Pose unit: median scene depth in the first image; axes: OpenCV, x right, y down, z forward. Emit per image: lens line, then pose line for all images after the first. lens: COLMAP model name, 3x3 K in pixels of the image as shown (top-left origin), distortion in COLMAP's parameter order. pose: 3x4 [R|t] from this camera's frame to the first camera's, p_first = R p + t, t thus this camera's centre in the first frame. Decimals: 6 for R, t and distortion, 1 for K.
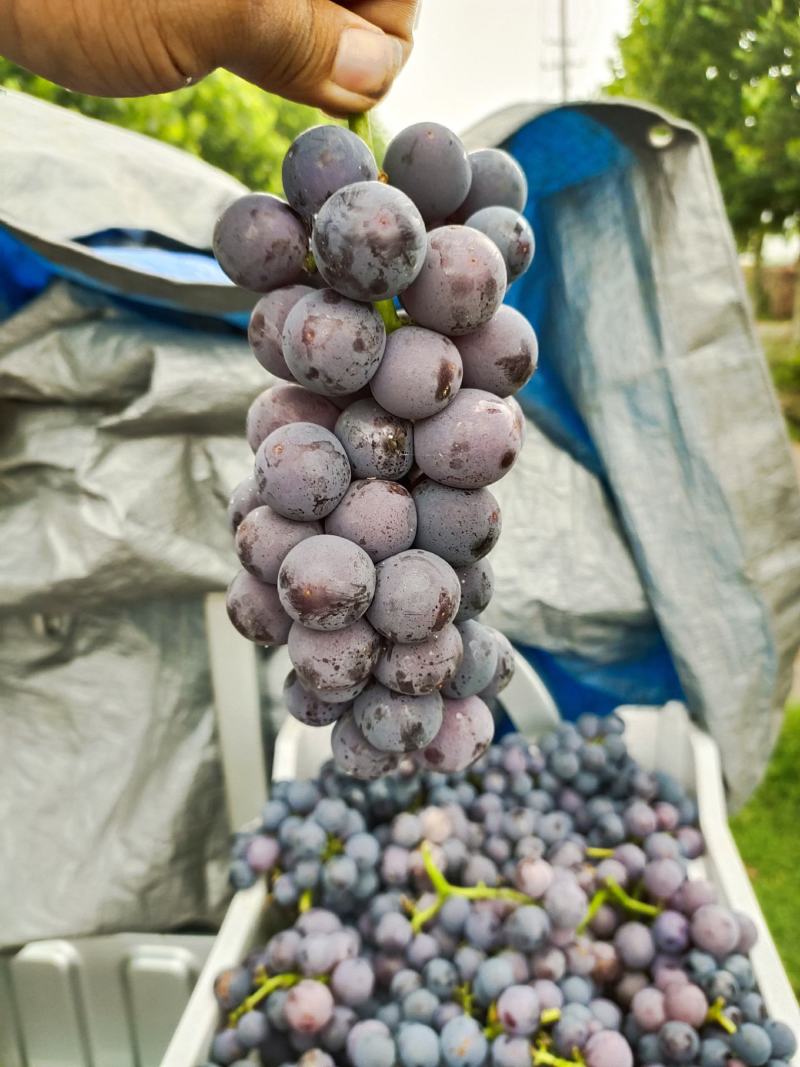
lens RADIAL K [[806.1, 0, 397.2], [0, 806.1, 538.3], [0, 0, 1]] dist [-0.008221, -0.023281]
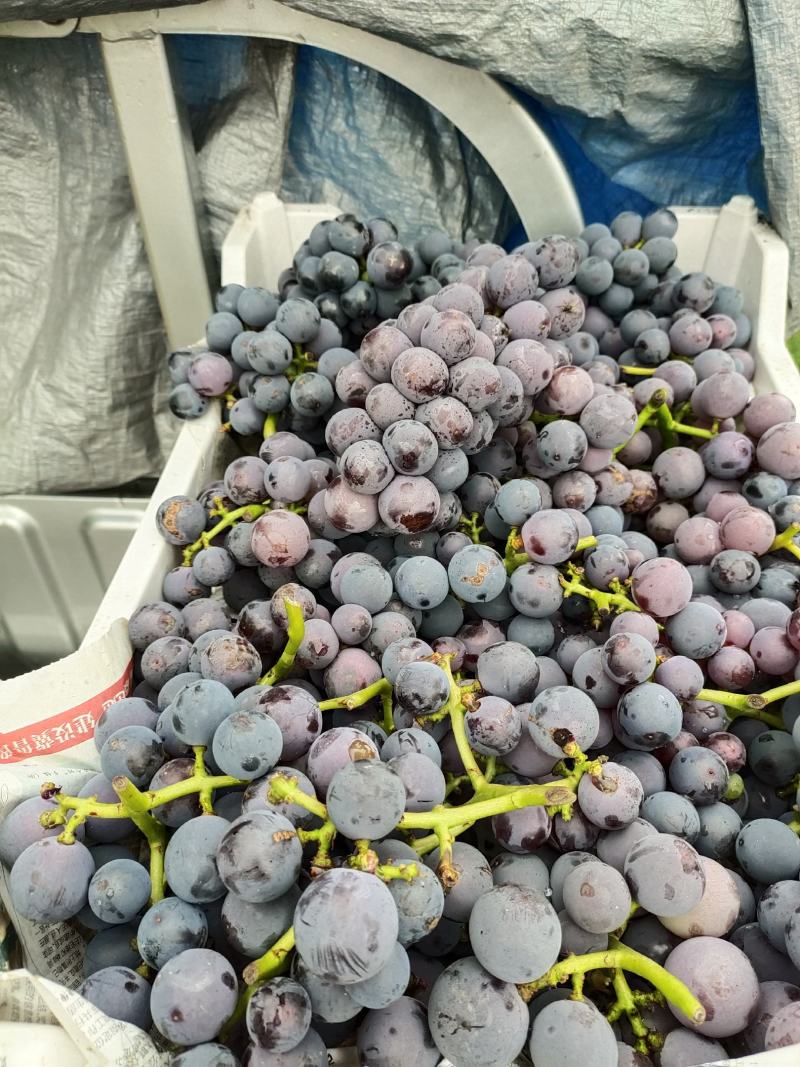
lens RADIAL K [[806.1, 0, 397.4], [0, 806.1, 530.1], [0, 0, 1]] dist [-0.008221, -0.023281]
pose [[0.998712, -0.010828, 0.049574, -0.028320], [-0.013126, 0.888590, 0.458515, 0.174331], [-0.049015, -0.458575, 0.887303, 0.240770]]
